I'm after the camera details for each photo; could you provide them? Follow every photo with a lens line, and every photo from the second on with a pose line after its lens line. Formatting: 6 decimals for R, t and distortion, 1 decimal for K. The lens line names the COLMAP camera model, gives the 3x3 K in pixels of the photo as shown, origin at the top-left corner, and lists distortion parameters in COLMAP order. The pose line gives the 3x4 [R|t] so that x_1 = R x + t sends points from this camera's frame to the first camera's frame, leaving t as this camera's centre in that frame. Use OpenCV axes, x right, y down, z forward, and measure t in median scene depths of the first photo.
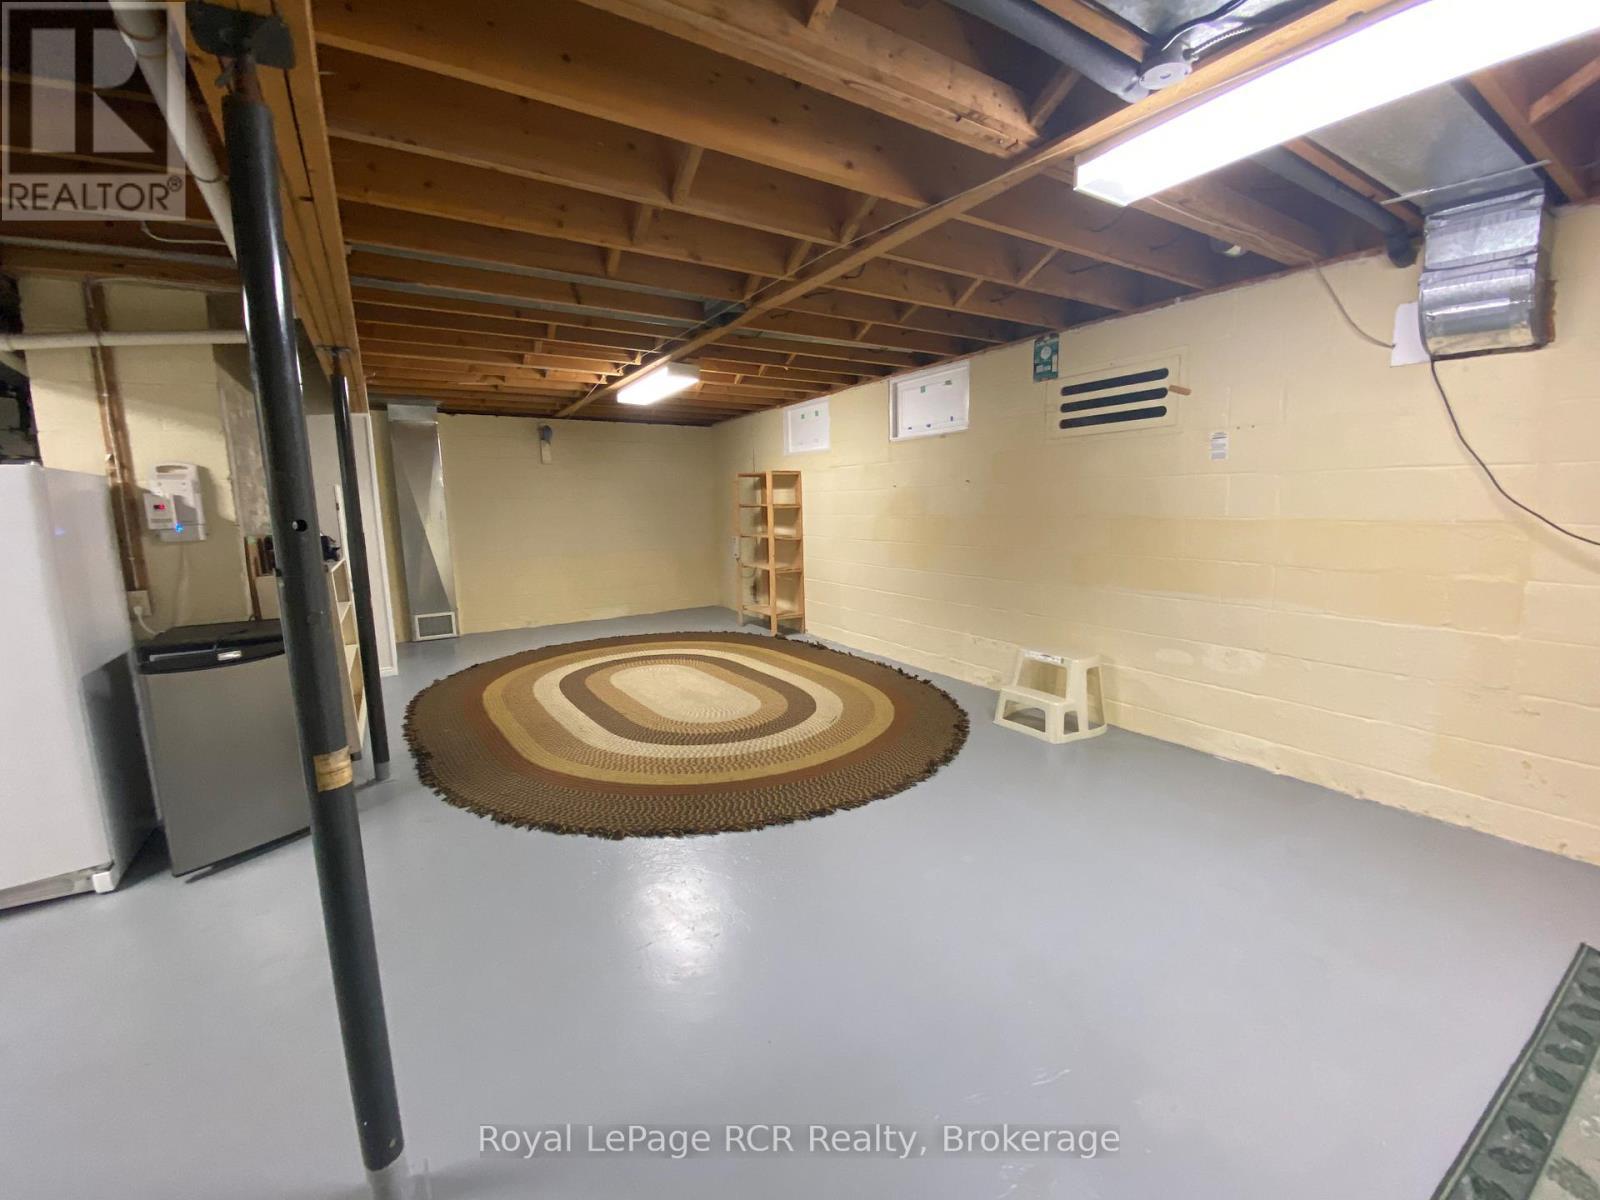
lens RADIAL K [[654.0, 0, 800.2], [0, 654.0, 594.0], [0, 0, 1]] dist [-0.003186, -0.002098]
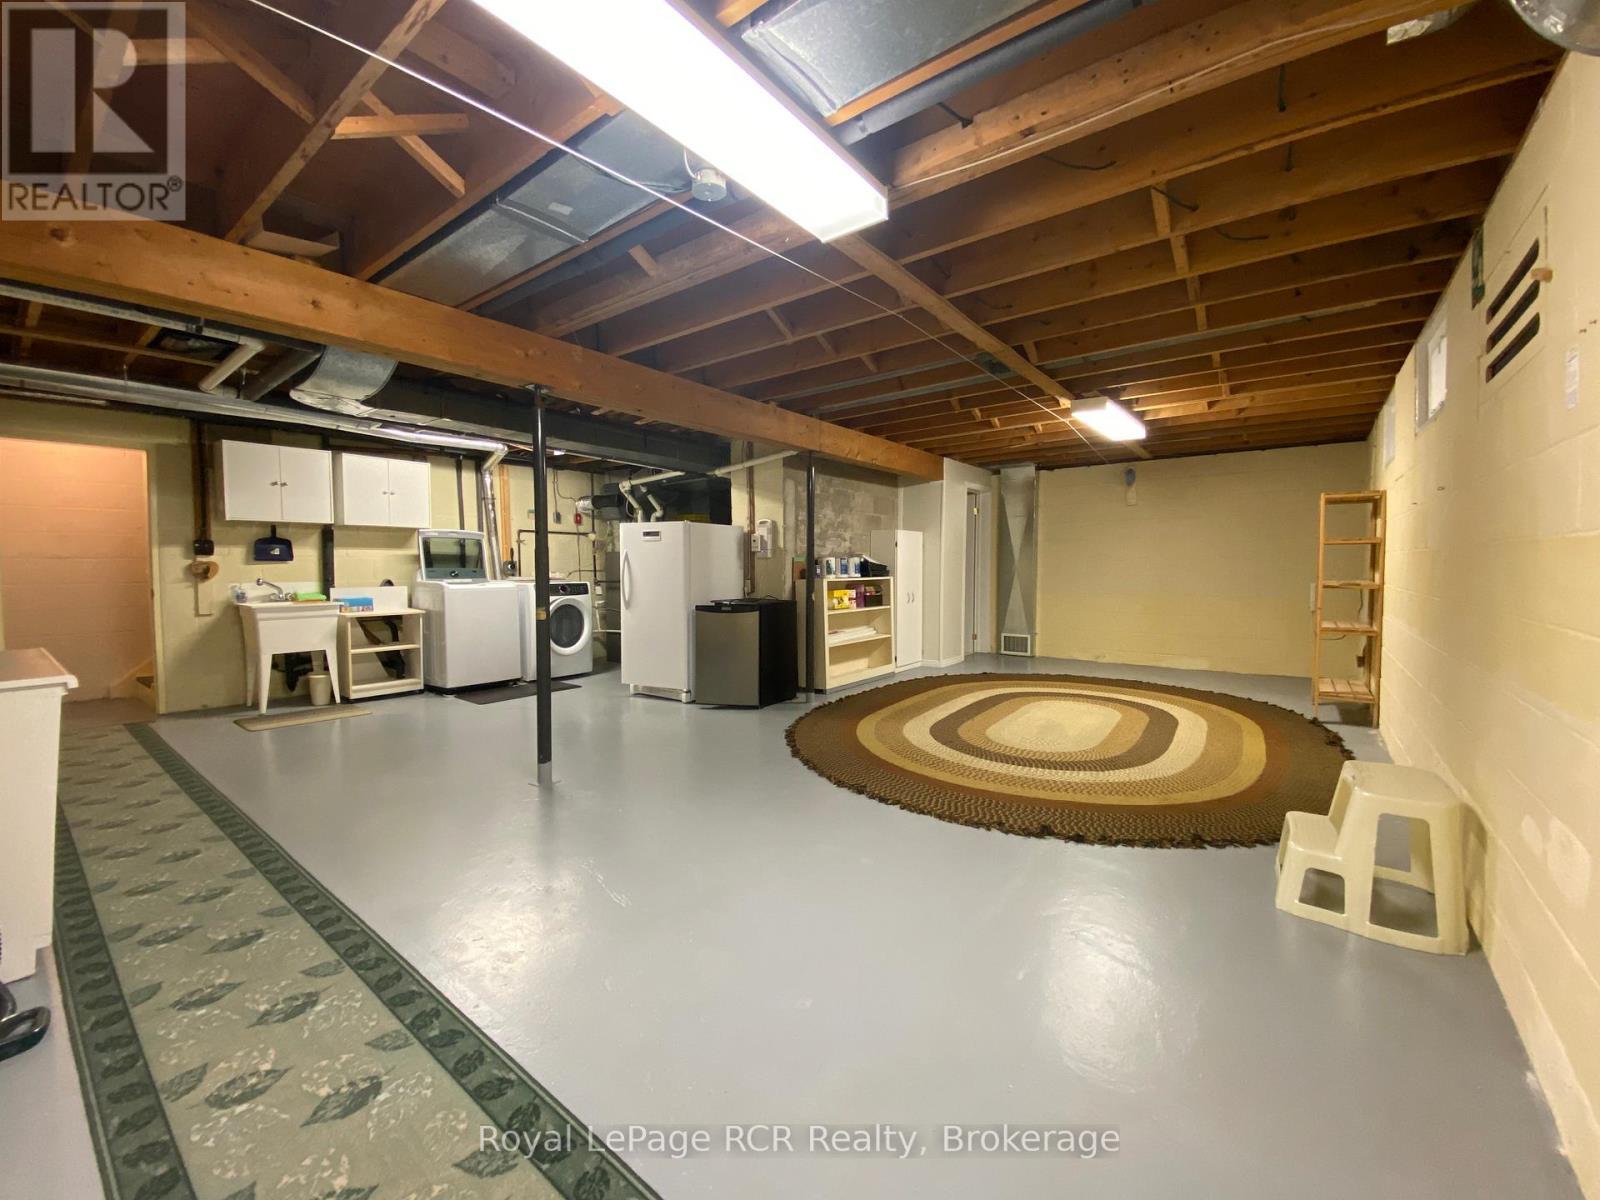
lens RADIAL K [[654.0, 0, 799.3], [0, 654.0, 591.1], [0, 0, 1]] dist [-0.003186, -0.002098]
pose [[0.330130, 0.053925, -0.942394, 0.971304], [-0.137563, 0.990457, 0.008486, -0.010042], [0.933858, 0.126837, 0.334397, 0.424132]]
